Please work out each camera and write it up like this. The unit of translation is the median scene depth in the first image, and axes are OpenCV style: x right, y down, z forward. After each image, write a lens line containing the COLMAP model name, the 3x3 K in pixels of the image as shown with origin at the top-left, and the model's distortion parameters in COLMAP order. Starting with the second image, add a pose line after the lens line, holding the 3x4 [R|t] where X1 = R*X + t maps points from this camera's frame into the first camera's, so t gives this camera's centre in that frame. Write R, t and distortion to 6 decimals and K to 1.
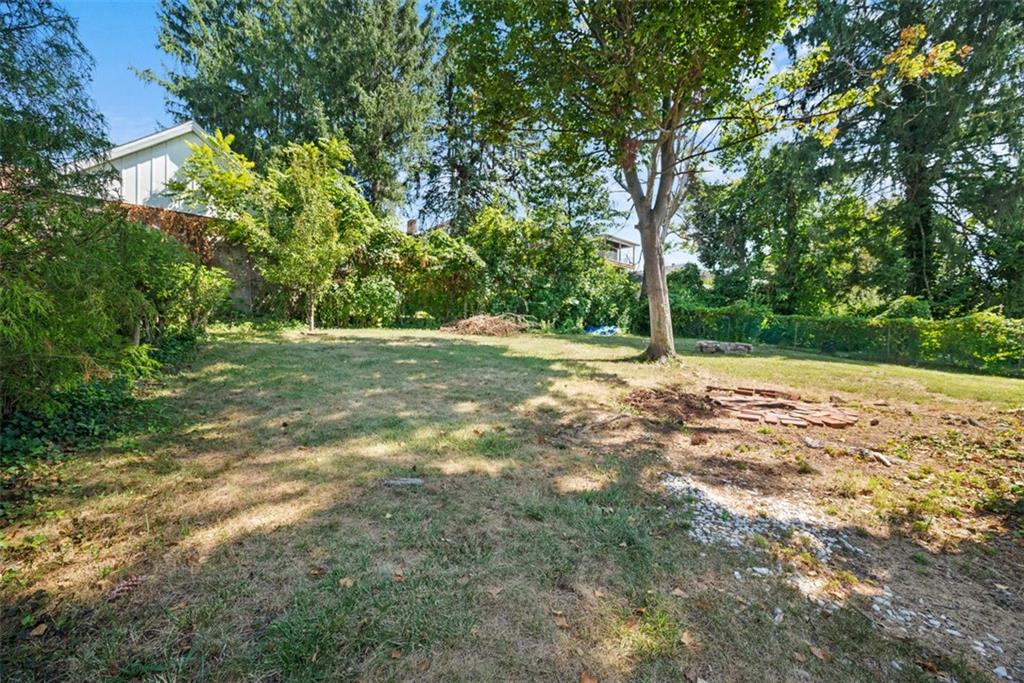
lens RADIAL K [[408.0, 0, 513.5], [0, 408.0, 340.0], [0, 0, 1]] dist [-0.001506, -0.000061]
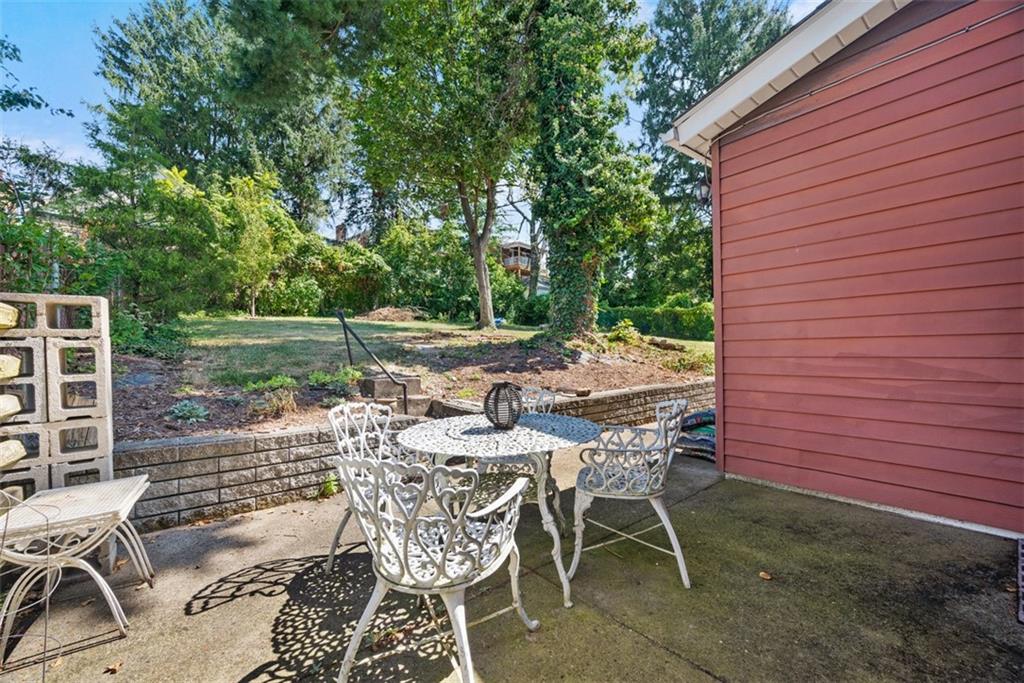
lens RADIAL K [[408.0, 0, 509.9], [0, 408.0, 346.6], [0, 0, 1]] dist [-0.001506, -0.000061]
pose [[0.991131, -0.014001, 0.132152, 0.135353], [0.012779, 0.999867, 0.010086, 0.056220], [-0.132275, -0.008308, 0.991178, -0.358248]]
